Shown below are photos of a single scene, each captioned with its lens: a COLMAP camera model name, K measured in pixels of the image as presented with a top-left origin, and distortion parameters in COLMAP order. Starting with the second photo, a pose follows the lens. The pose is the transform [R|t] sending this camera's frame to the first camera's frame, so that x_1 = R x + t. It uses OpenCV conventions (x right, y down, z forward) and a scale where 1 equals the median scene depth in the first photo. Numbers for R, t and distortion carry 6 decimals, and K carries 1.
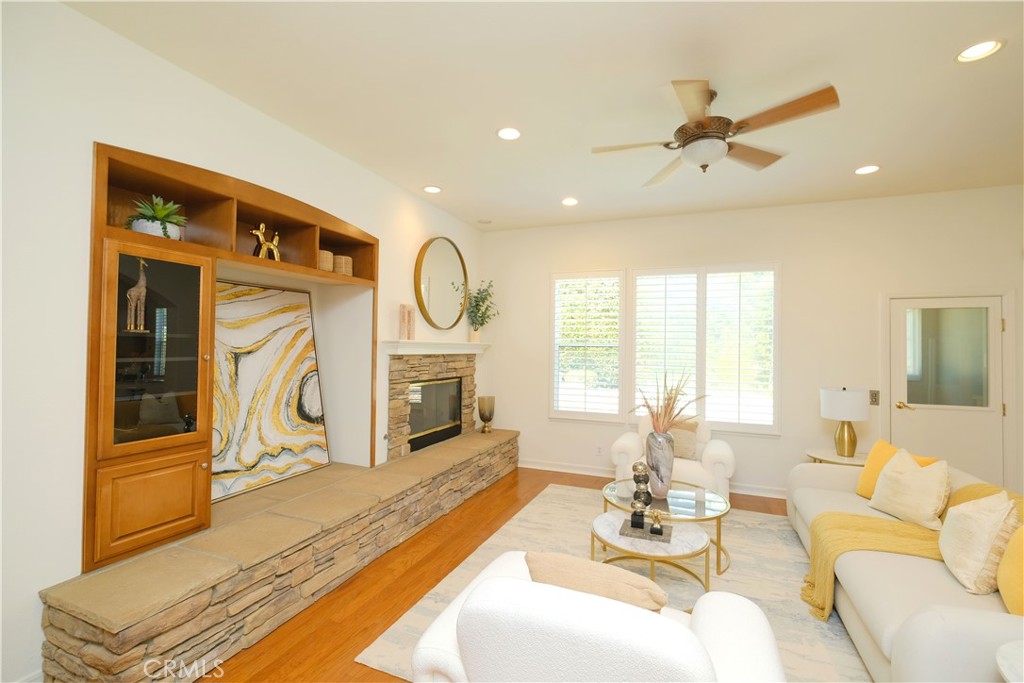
lens RADIAL K [[443.7, 0, 521.2], [0, 443.7, 342.8], [0, 0, 1]] dist [-0.007313, 0.000556]
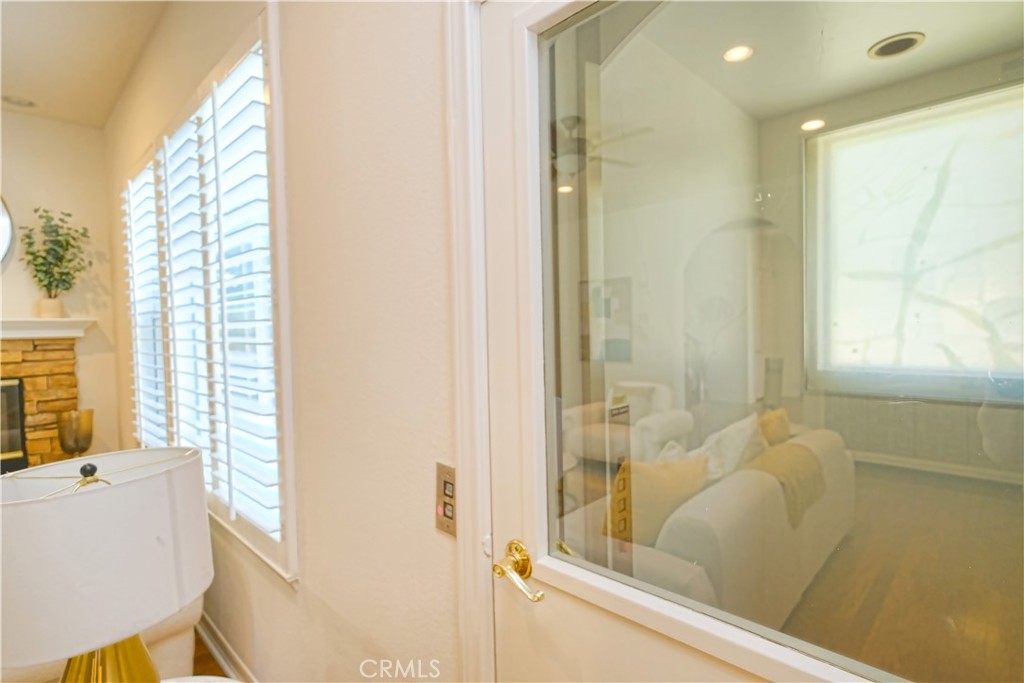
lens RADIAL K [[514.0, 0, 517.4], [0, 514.0, 343.5], [0, 0, 1]] dist [-0.000503, 0.000705]
pose [[0.926760, -0.018919, -0.375177, 1.040115], [0.034709, 0.998771, 0.035373, 0.042907], [0.374047, -0.045805, 0.926278, 0.870146]]
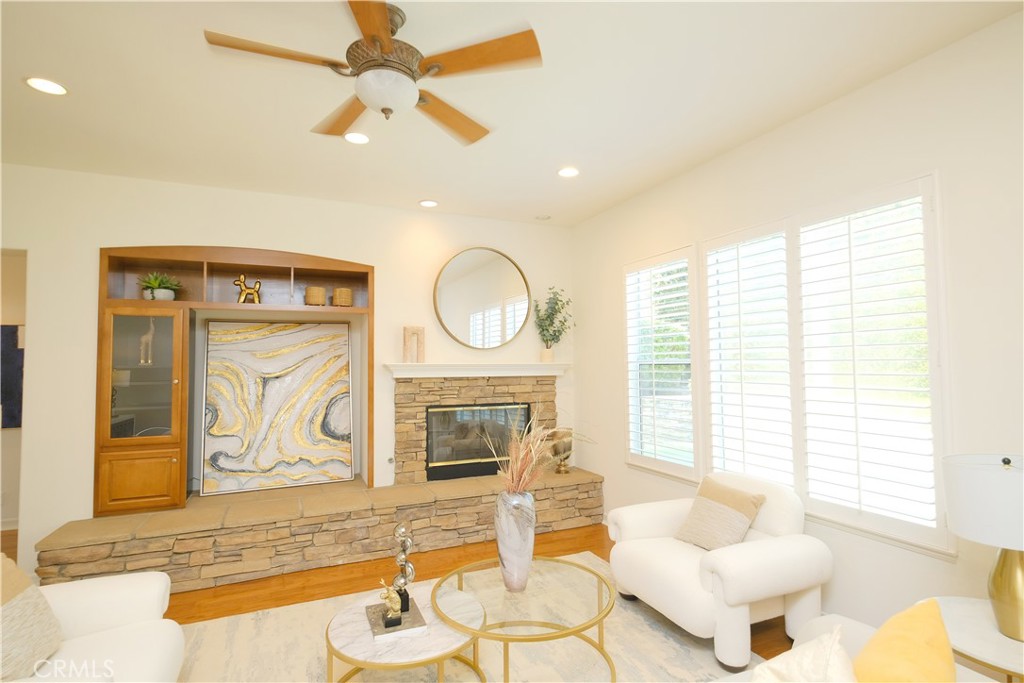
lens RADIAL K [[514.0, 0, 516.6], [0, 514.0, 346.5], [0, 0, 1]] dist [-0.000503, 0.000705]
pose [[0.720318, -0.046192, -0.692104, 0.761666], [0.026088, 0.998878, -0.039516, 0.009317], [0.693153, 0.010409, 0.720715, 0.379205]]
